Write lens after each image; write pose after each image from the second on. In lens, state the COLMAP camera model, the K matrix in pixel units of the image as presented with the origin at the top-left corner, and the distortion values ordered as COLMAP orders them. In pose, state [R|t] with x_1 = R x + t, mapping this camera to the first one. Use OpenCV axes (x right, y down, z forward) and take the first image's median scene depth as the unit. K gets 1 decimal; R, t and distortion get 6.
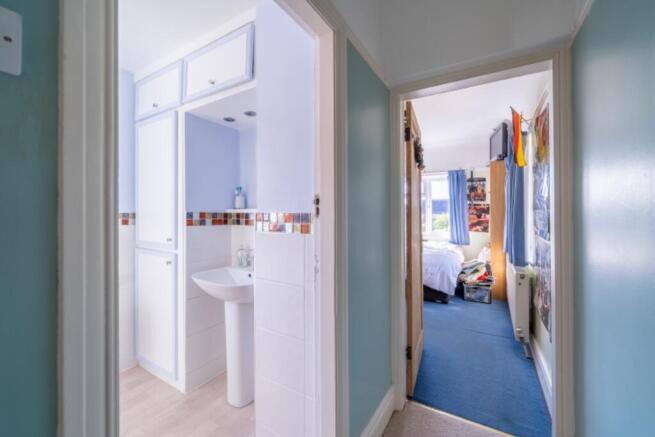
lens RADIAL K [[270.6, 0, 316.4], [0, 270.6, 214.9], [0, 0, 1]] dist [0.000479, -0.000008]
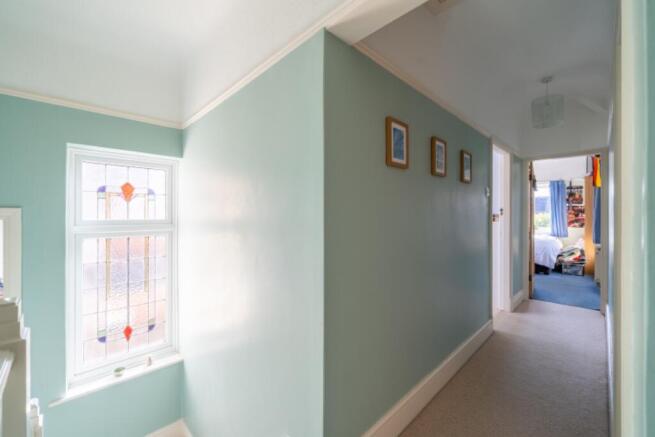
lens RADIAL K [[272.8, 0, 327.5], [0, 272.8, 218.5], [0, 0, 1]] dist [-0.000236, -0.000073]
pose [[0.975196, 0.002589, -0.221328, -0.294673], [0.000054, 0.999929, 0.011936, 0.004269], [0.221343, -0.011652, 0.975126, -0.577116]]
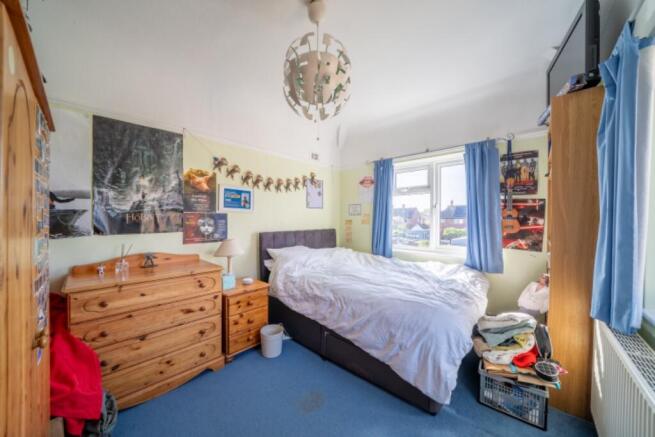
lens RADIAL K [[226.1, 0, 325.3], [0, 226.1, 222.6], [0, 0, 1]] dist [-0.010508, 0.000007]
pose [[0.981579, 0.005509, -0.190979, 0.302747], [-0.002073, 0.999832, 0.018187, -0.000103], [0.191048, -0.017456, 0.981426, 0.490902]]
